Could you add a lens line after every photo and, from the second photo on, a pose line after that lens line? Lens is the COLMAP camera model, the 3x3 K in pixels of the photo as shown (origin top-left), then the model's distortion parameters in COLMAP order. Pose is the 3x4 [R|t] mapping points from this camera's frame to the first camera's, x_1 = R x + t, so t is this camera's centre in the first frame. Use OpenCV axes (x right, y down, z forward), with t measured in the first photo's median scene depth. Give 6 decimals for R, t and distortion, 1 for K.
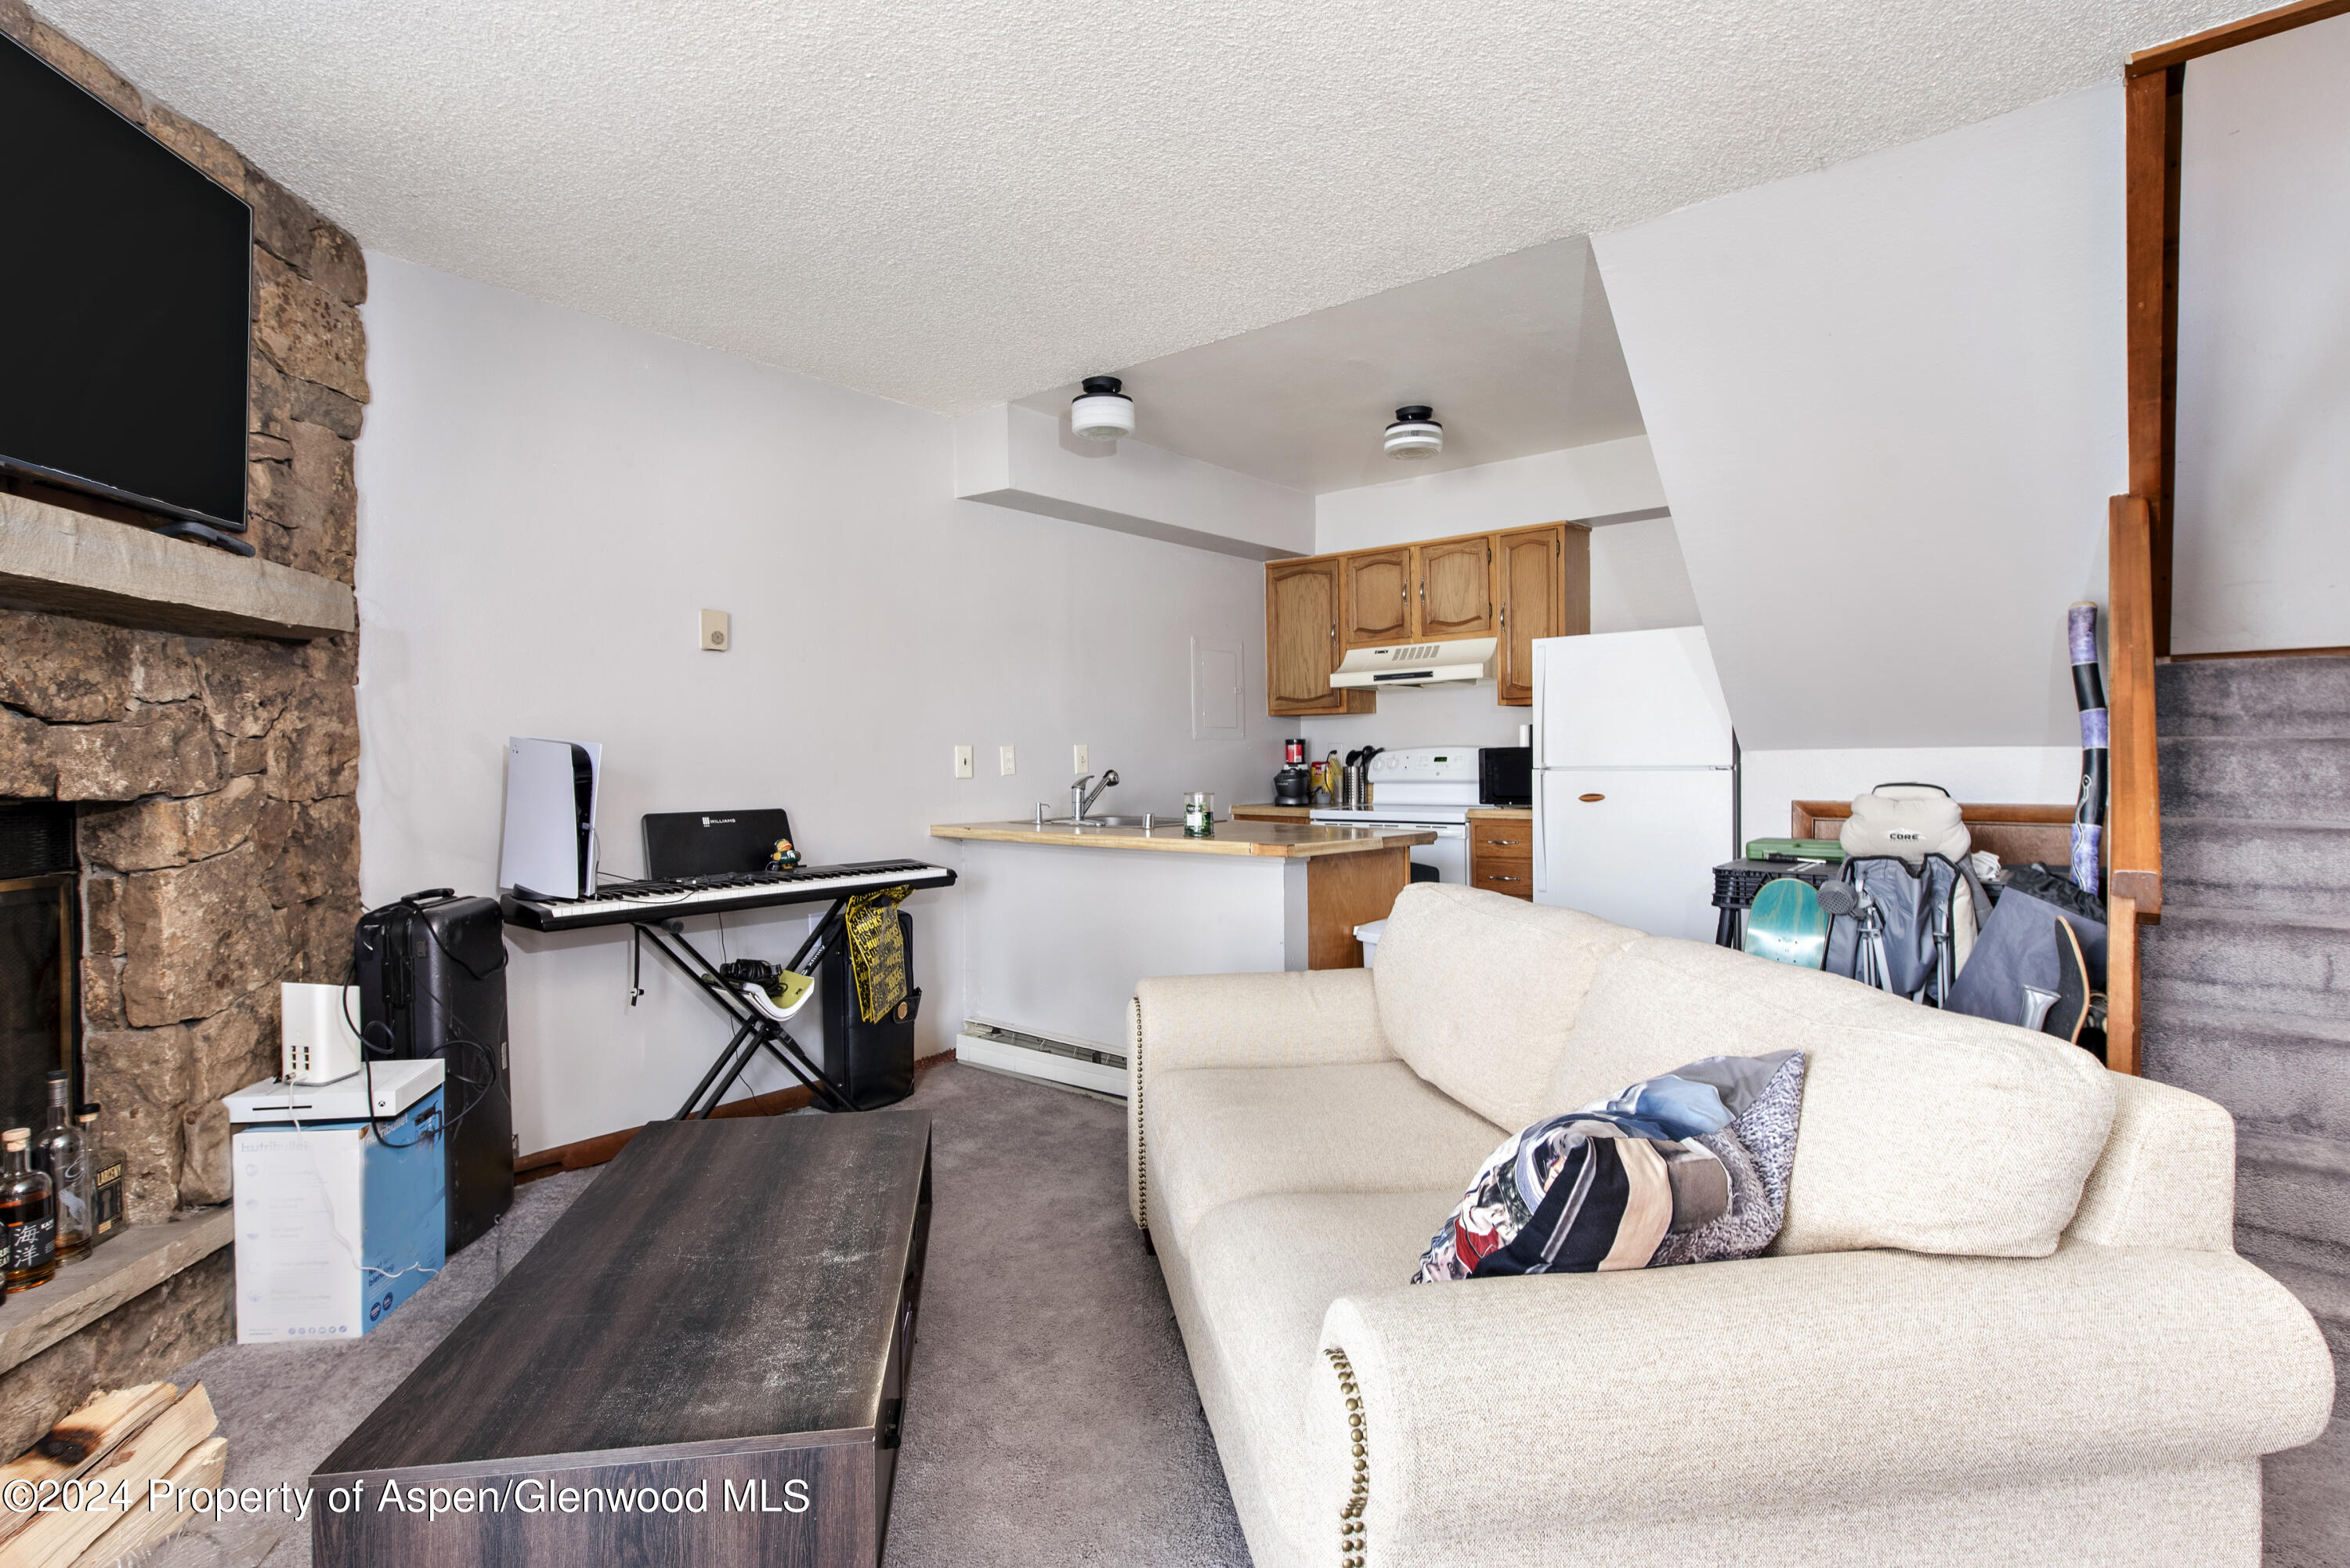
lens RADIAL K [[1222.8, 0, 1174.1], [0, 1222.8, 774.2], [0, 0, 1]] dist [0.000354, -0.000038]
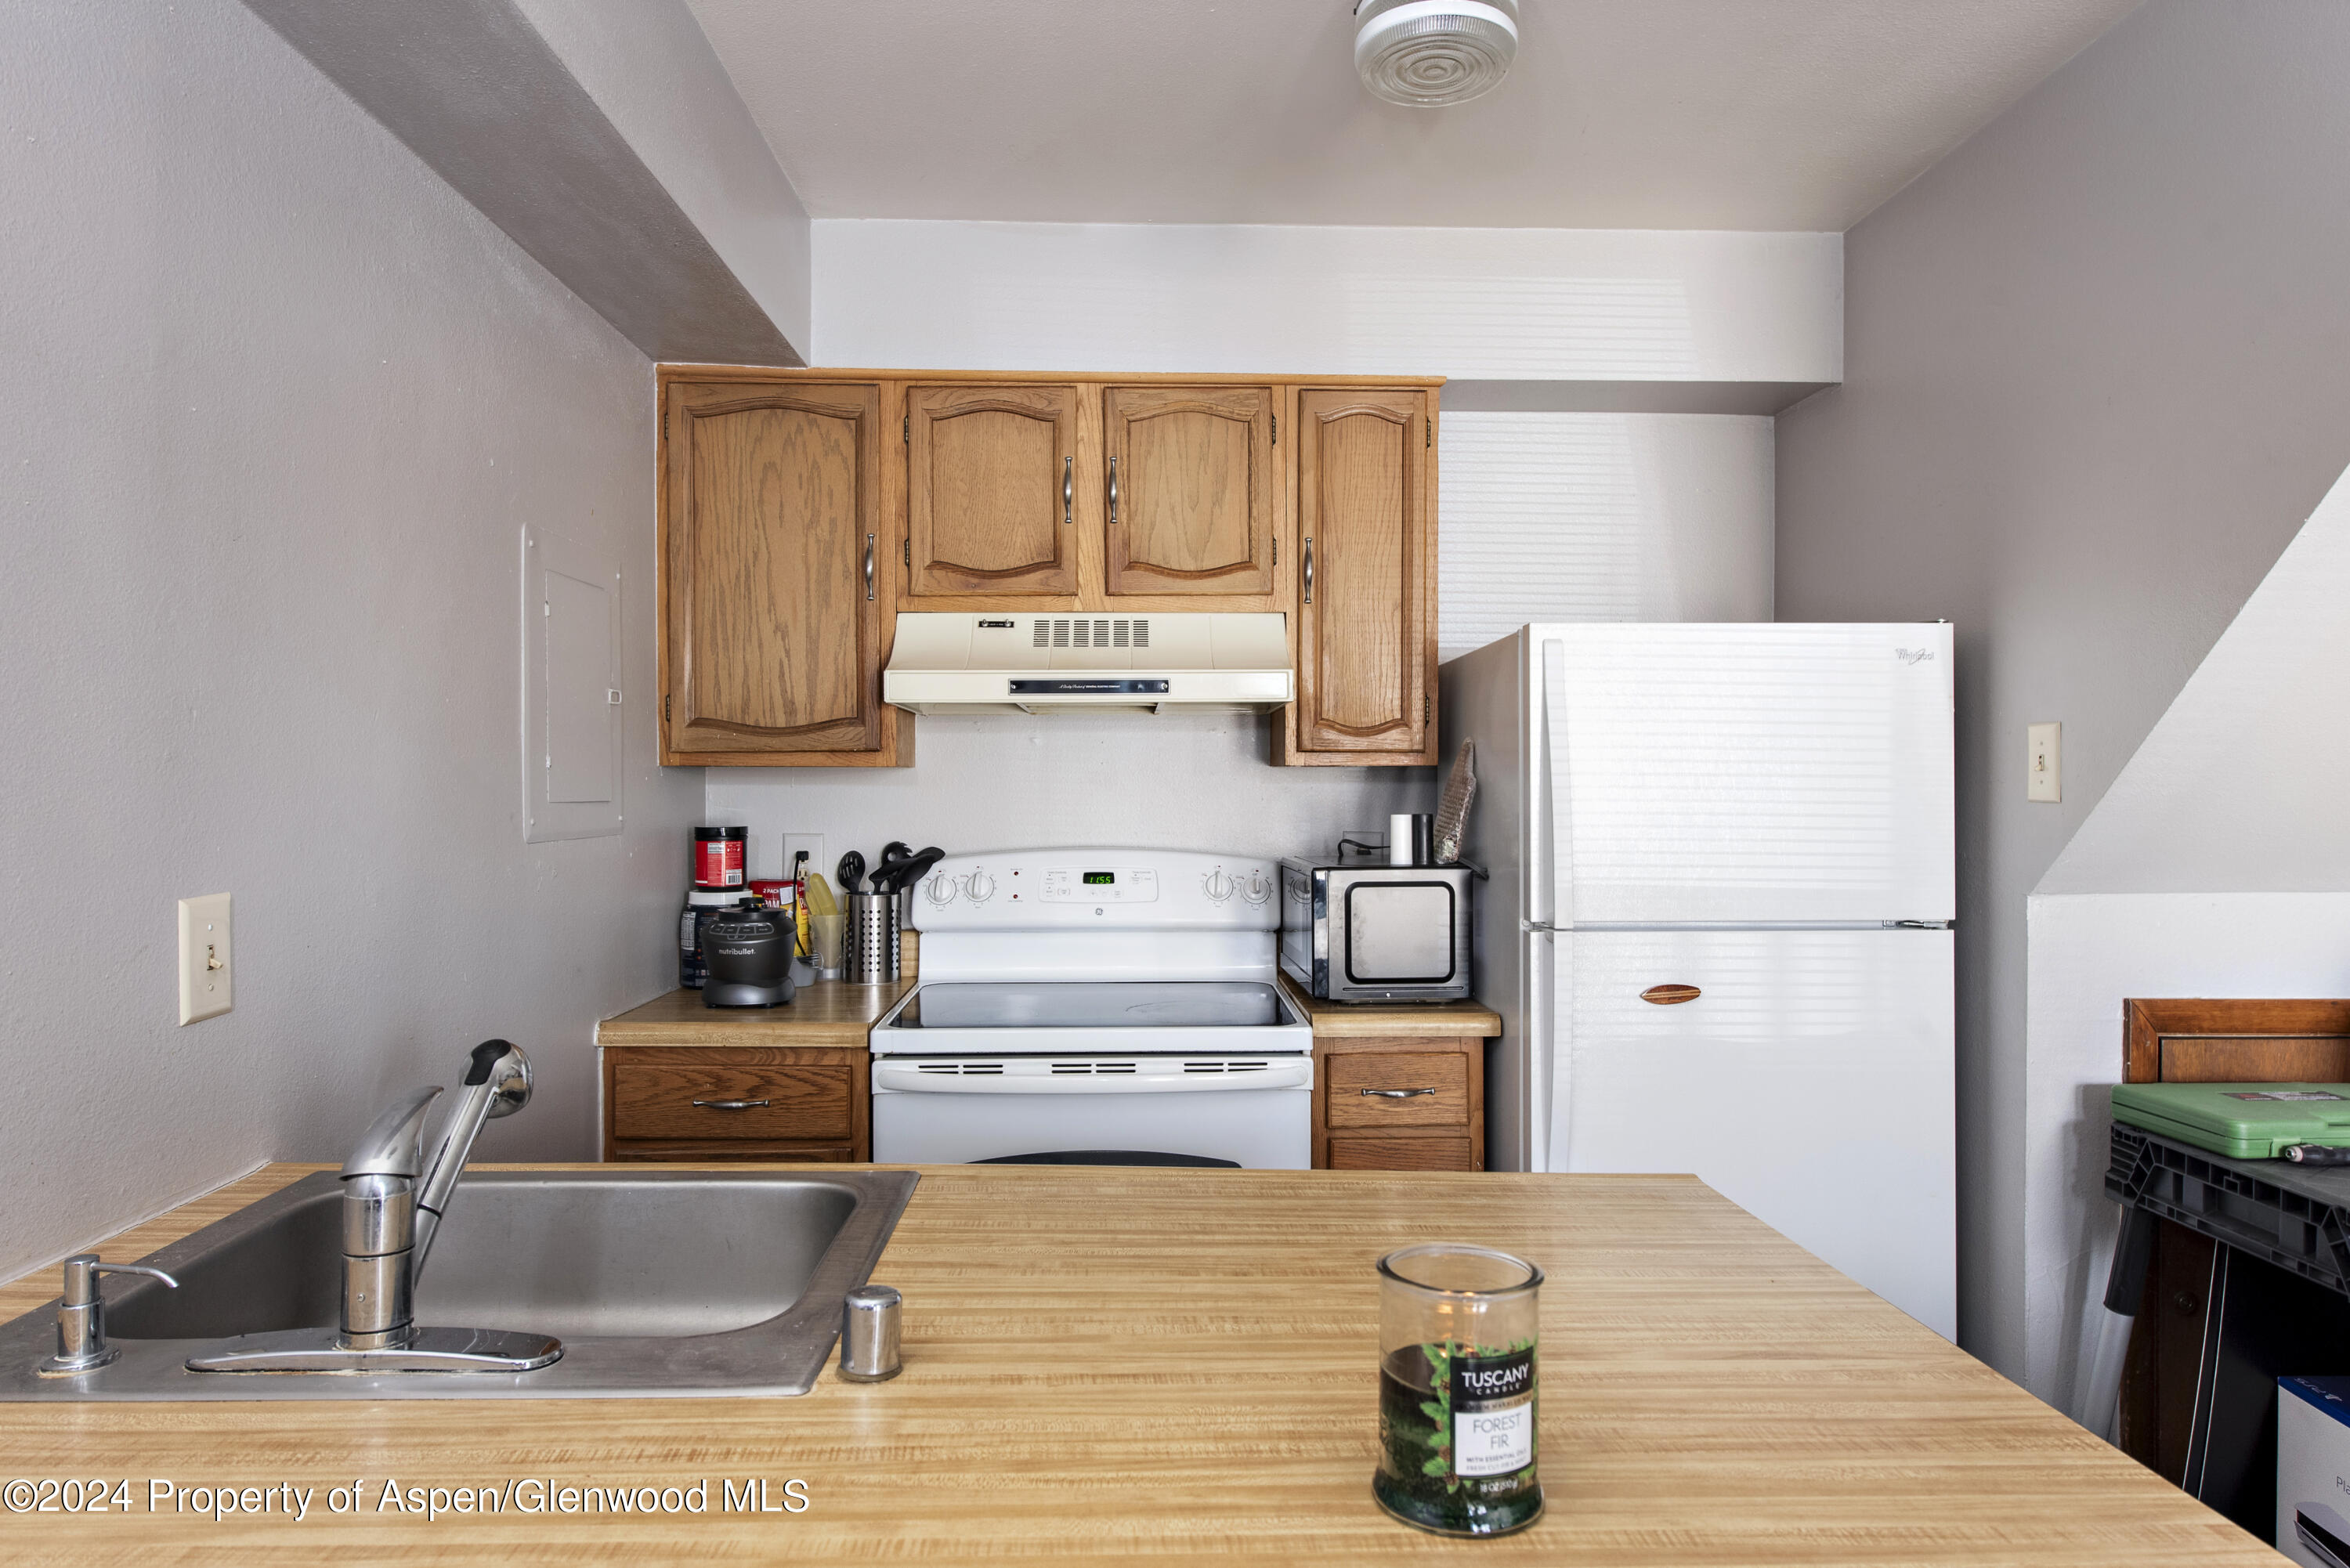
lens RADIAL K [[1432.6, 0, 1170.1], [0, 1432.6, 781.2], [0, 0, 1]] dist [0.001572, 0.000136]
pose [[0.745150, 0.012596, 0.666778, -0.108412], [-0.002383, 0.999866, -0.016226, -0.038427], [-0.666893, 0.010502, 0.745080, 0.589500]]
